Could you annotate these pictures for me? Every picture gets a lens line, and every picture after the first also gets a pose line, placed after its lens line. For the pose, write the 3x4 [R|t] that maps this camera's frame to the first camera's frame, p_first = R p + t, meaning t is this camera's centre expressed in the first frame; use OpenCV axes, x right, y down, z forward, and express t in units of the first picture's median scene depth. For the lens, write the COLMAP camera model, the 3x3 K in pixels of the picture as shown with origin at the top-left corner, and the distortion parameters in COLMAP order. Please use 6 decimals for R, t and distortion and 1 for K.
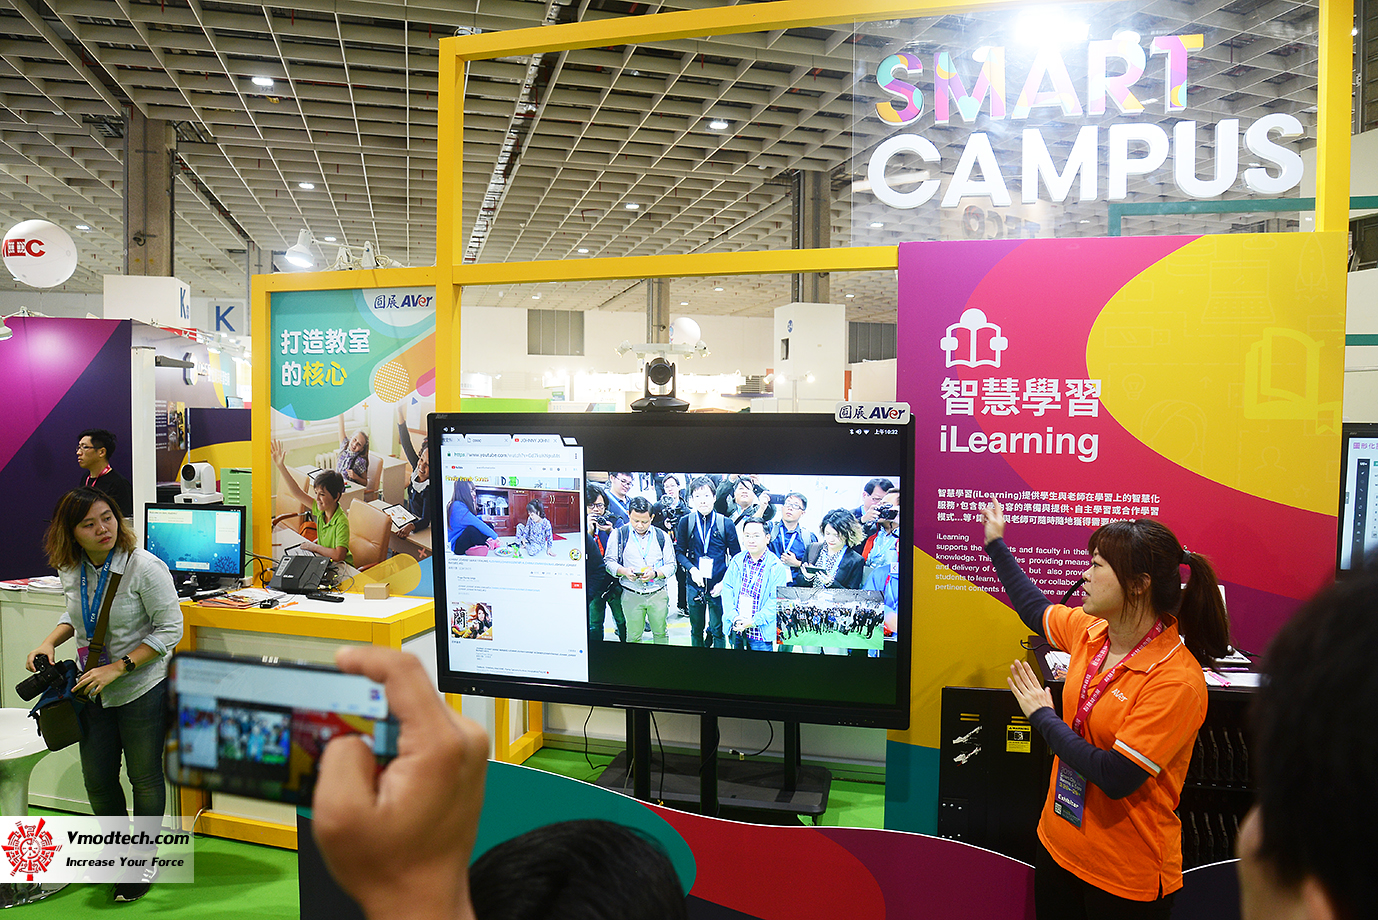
lens RADIAL K [[951.1, 0, 684.6], [0, 951.1, 464.6], [0, 0, 1]] dist [-0.083744, 0.035283]
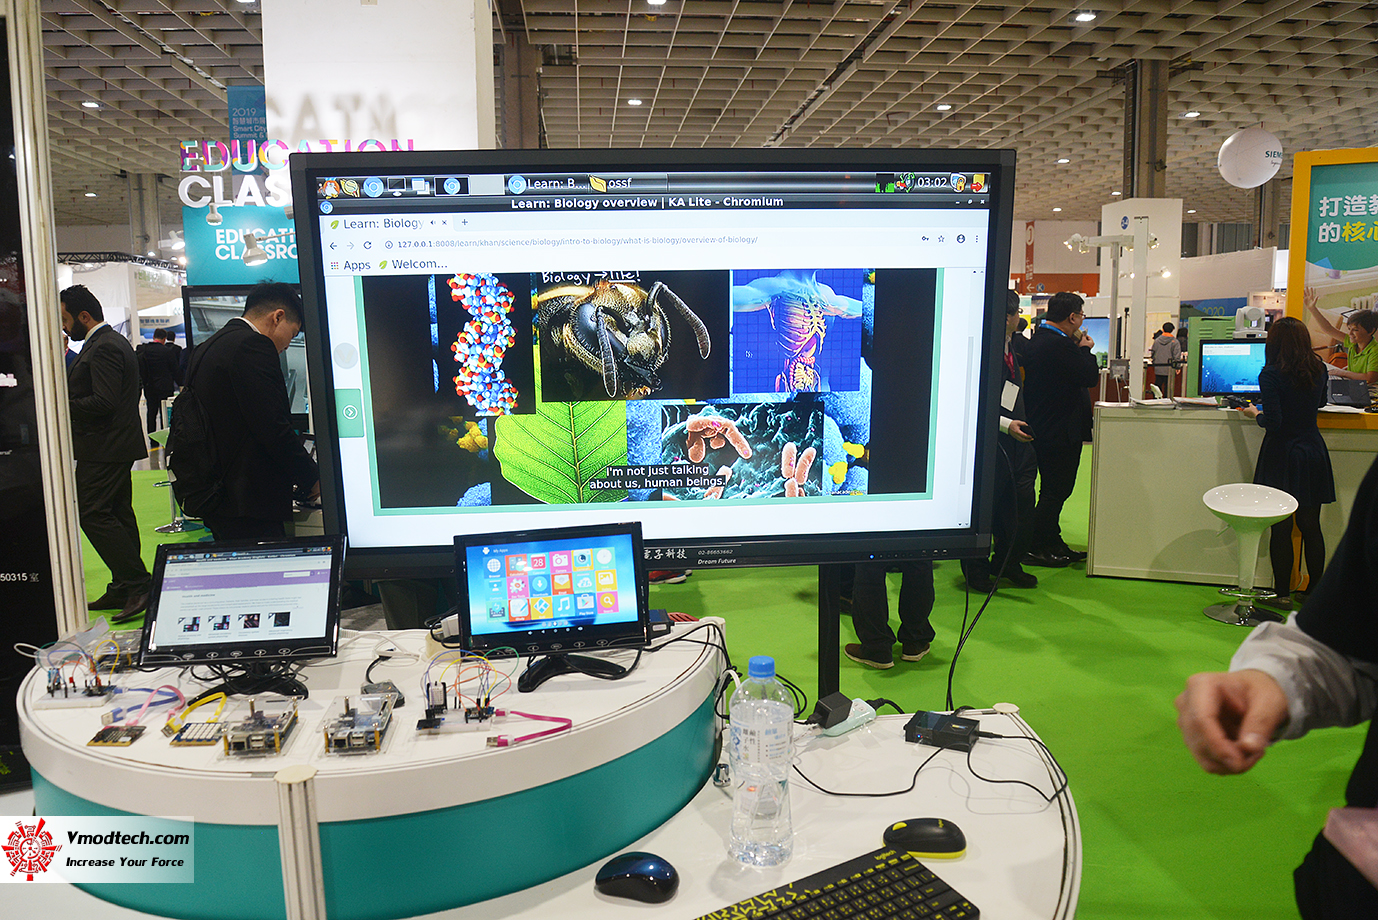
lens RADIAL K [[959.9, 0, 692.4], [0, 959.9, 453.7], [0, 0, 1]] dist [-0.077737, 0.029786]
pose [[0.983946, -0.001550, -0.178460, -1.023588], [0.015066, 0.997114, 0.074409, 0.089859], [0.177830, -0.075903, 0.981130, -0.373204]]
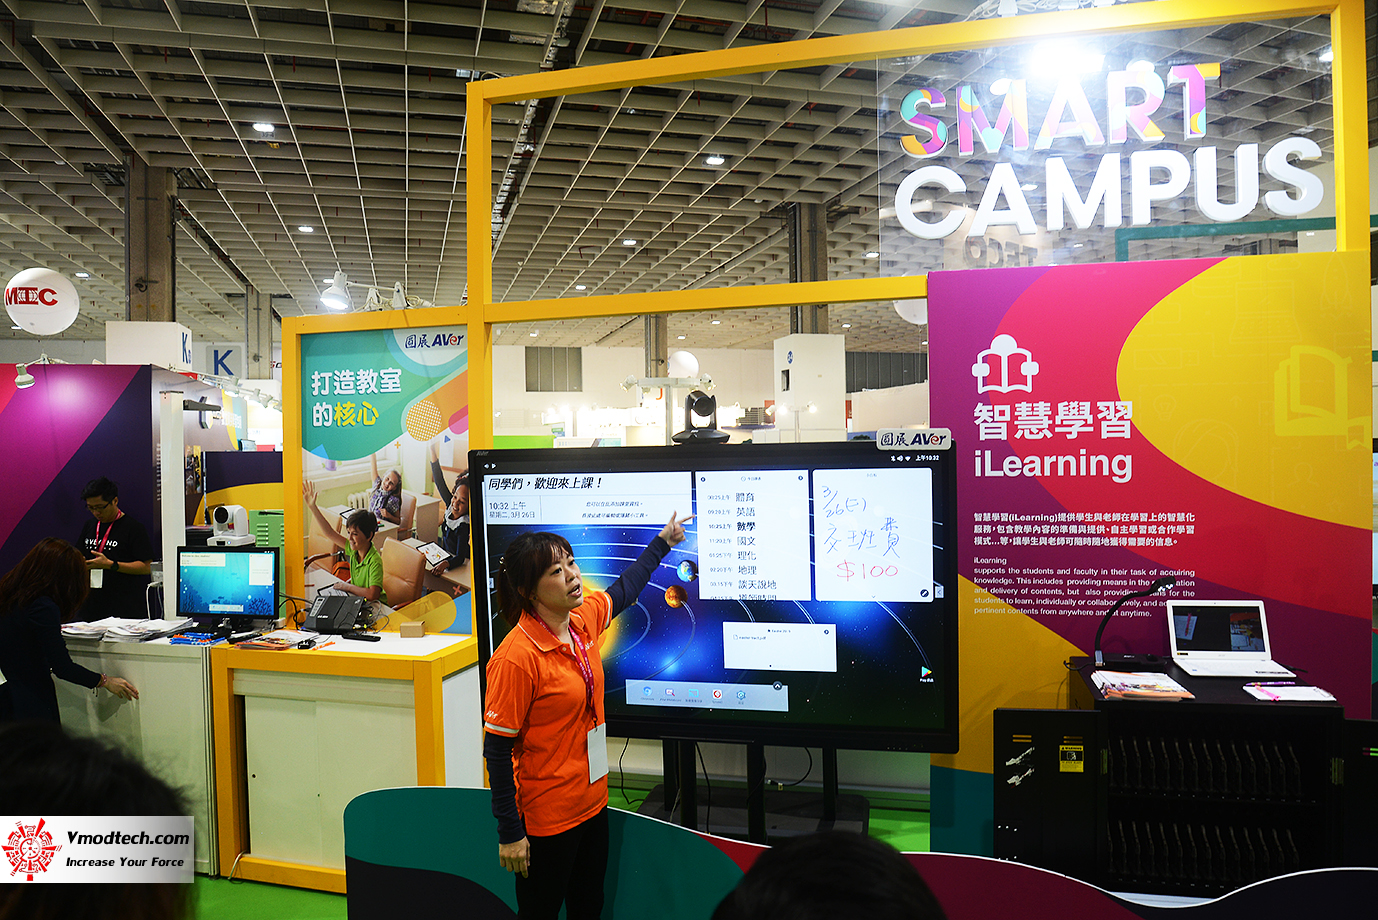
lens RADIAL K [[953.0, 0, 685.0], [0, 953.0, 463.7], [0, 0, 1]] dist [-0.083522, 0.036758]
pose [[0.999713, -0.023780, 0.002758, -0.034318], [0.023865, 0.999062, -0.036127, 0.001609], [-0.001897, 0.036182, 0.999343, -0.009121]]
